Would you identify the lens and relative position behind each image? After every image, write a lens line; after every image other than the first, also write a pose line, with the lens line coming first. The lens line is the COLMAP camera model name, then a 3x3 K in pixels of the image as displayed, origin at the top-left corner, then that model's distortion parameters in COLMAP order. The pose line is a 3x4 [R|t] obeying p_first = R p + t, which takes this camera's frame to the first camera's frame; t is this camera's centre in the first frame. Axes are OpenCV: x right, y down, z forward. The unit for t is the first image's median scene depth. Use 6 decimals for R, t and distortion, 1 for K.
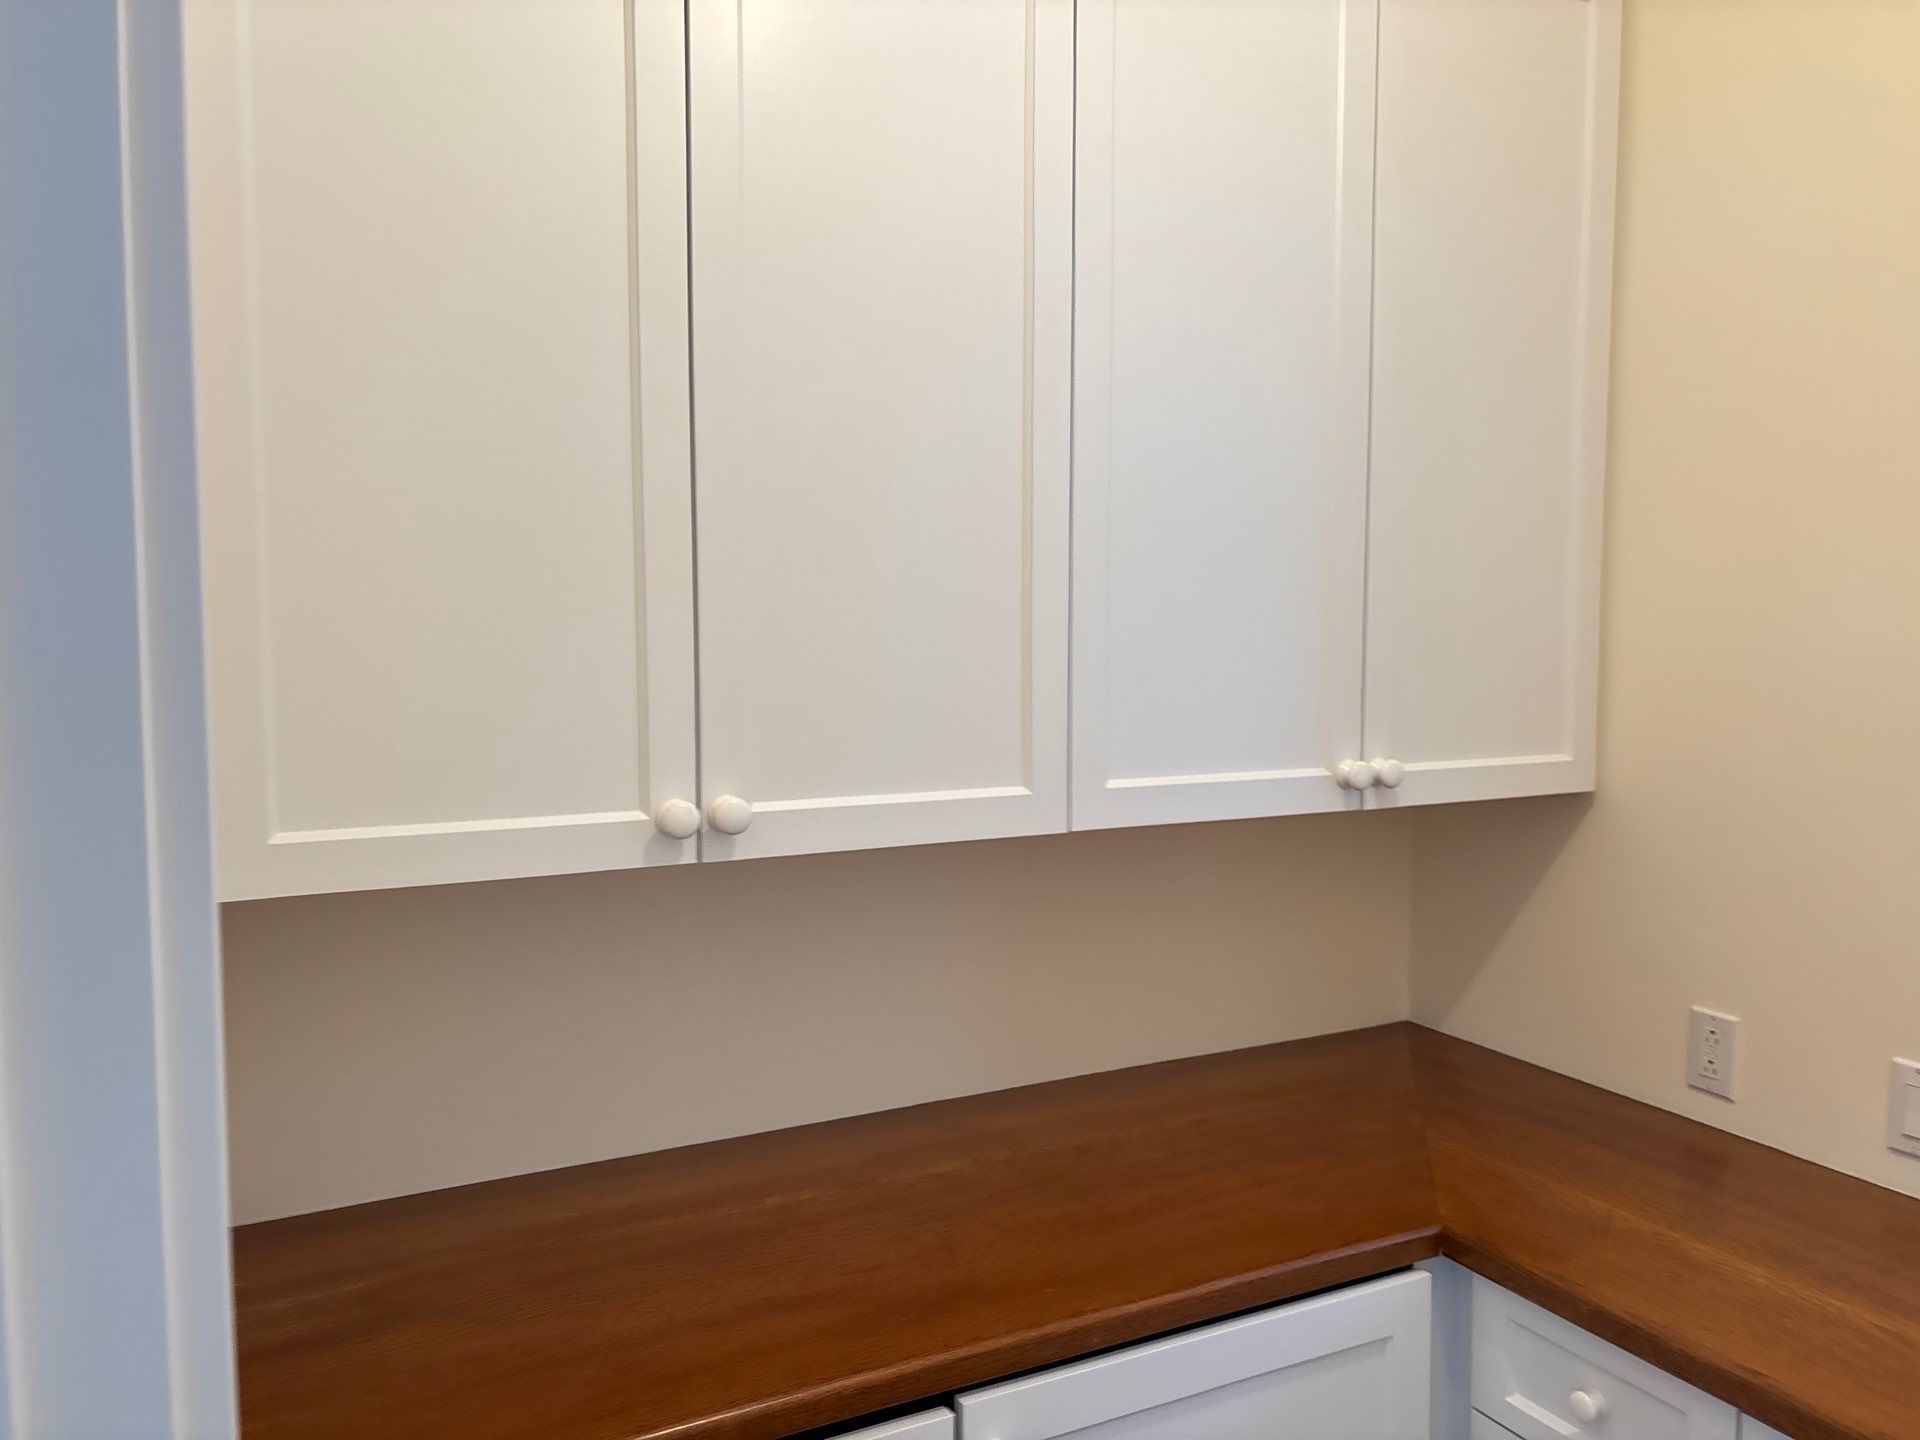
lens RADIAL K [[1447.7, 0, 957.3], [0, 1447.7, 715.1], [0, 0, 1]] dist [0.024789, -0.019671]
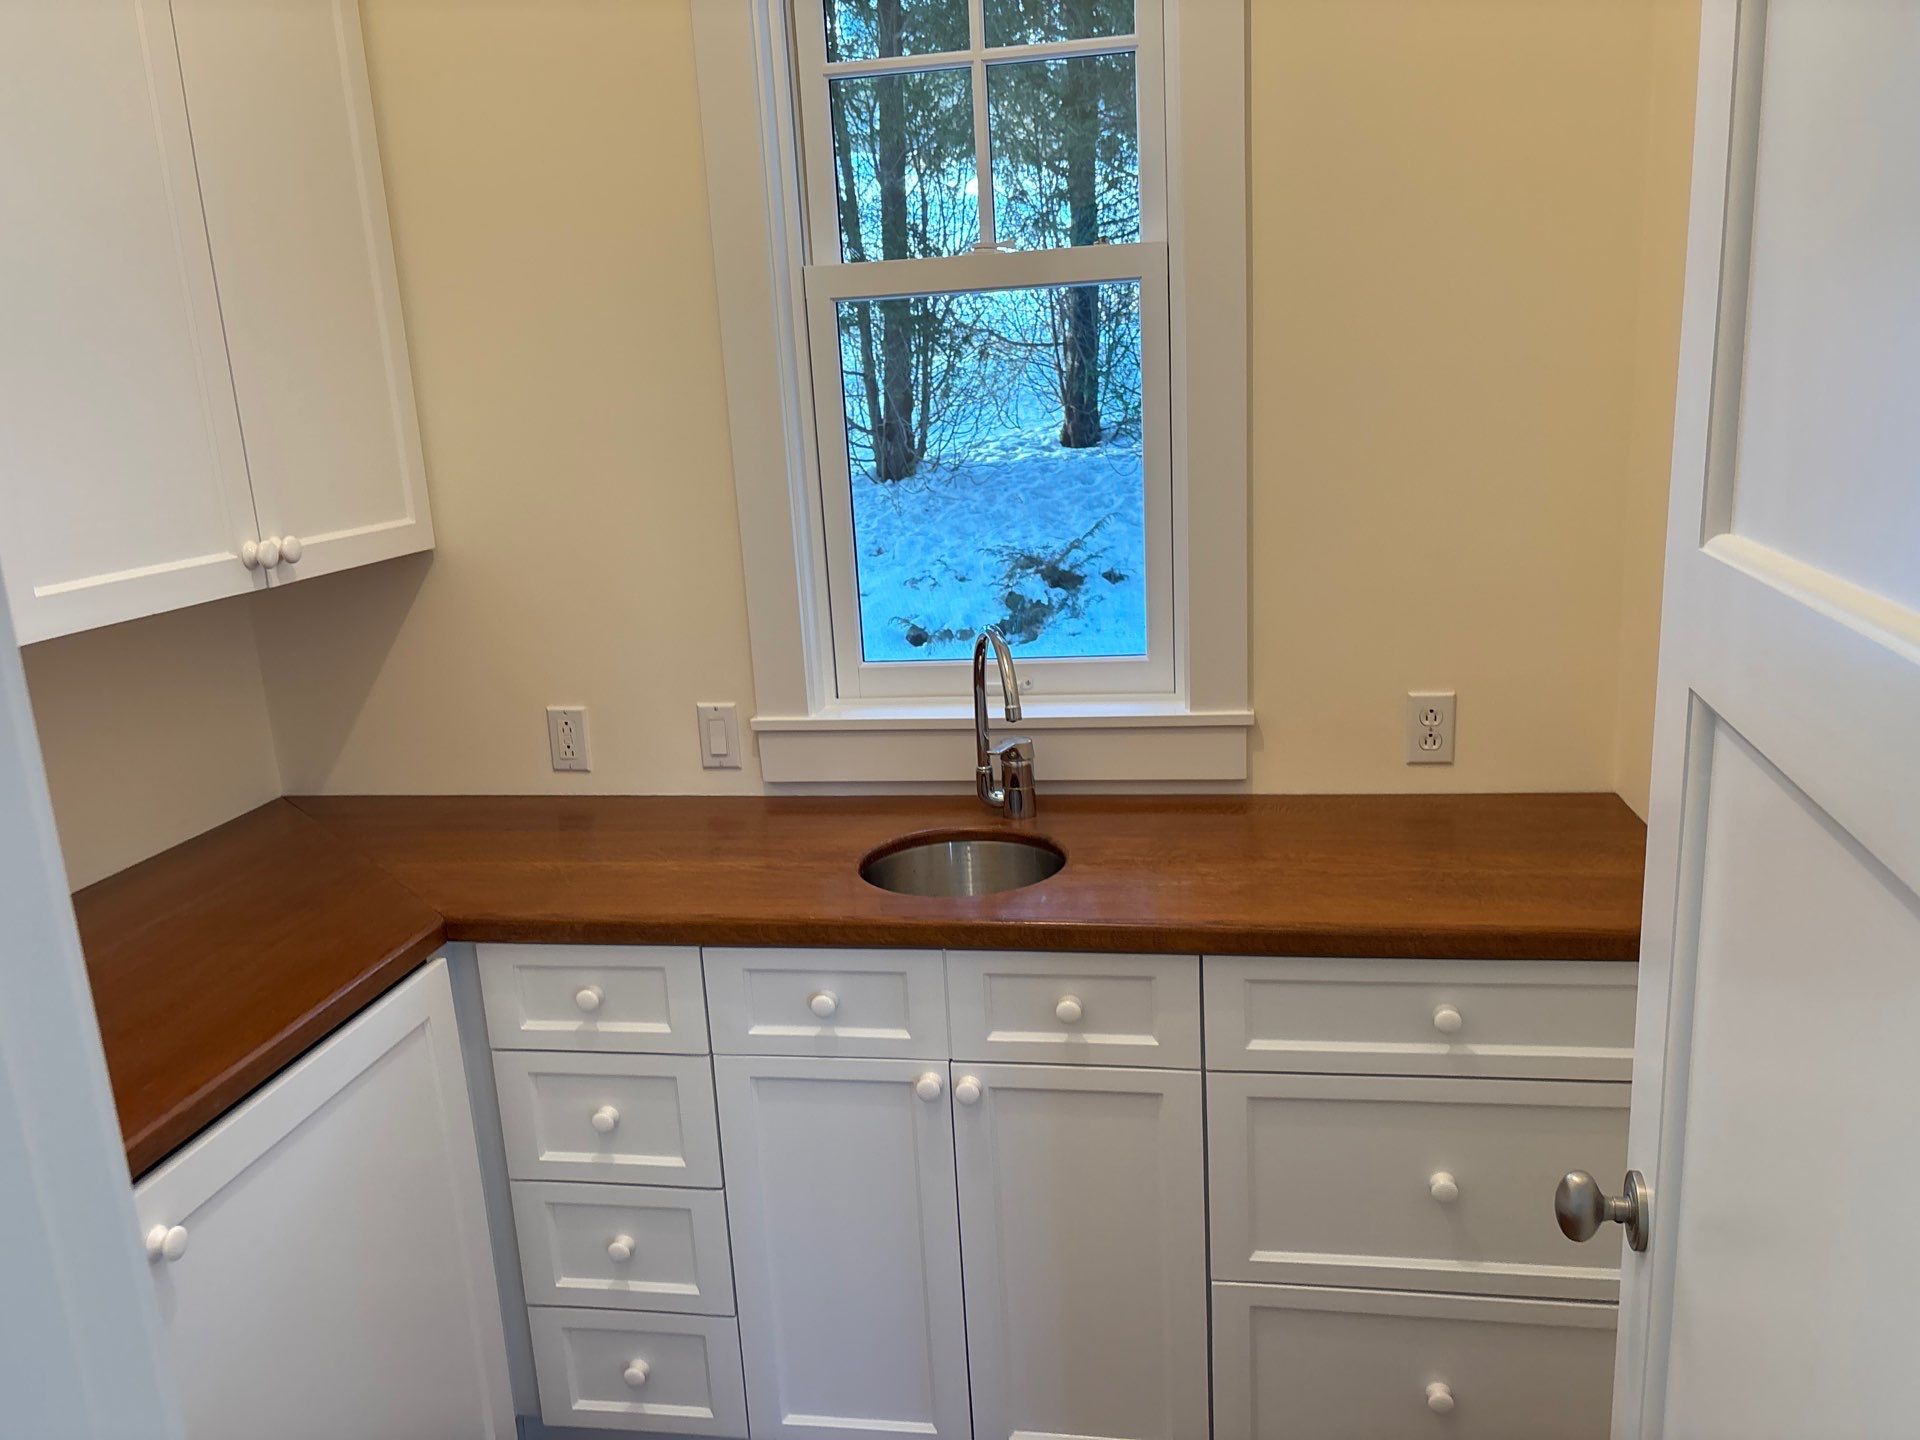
lens RADIAL K [[1447.7, 0, 966.0], [0, 1447.7, 726.1], [0, 0, 1]] dist [0.024789, -0.019671]
pose [[0.603802, -0.222555, 0.765436, -0.248521], [0.112882, 0.974430, 0.194276, 0.015322], [-0.789101, -0.030900, 0.613485, -0.048931]]
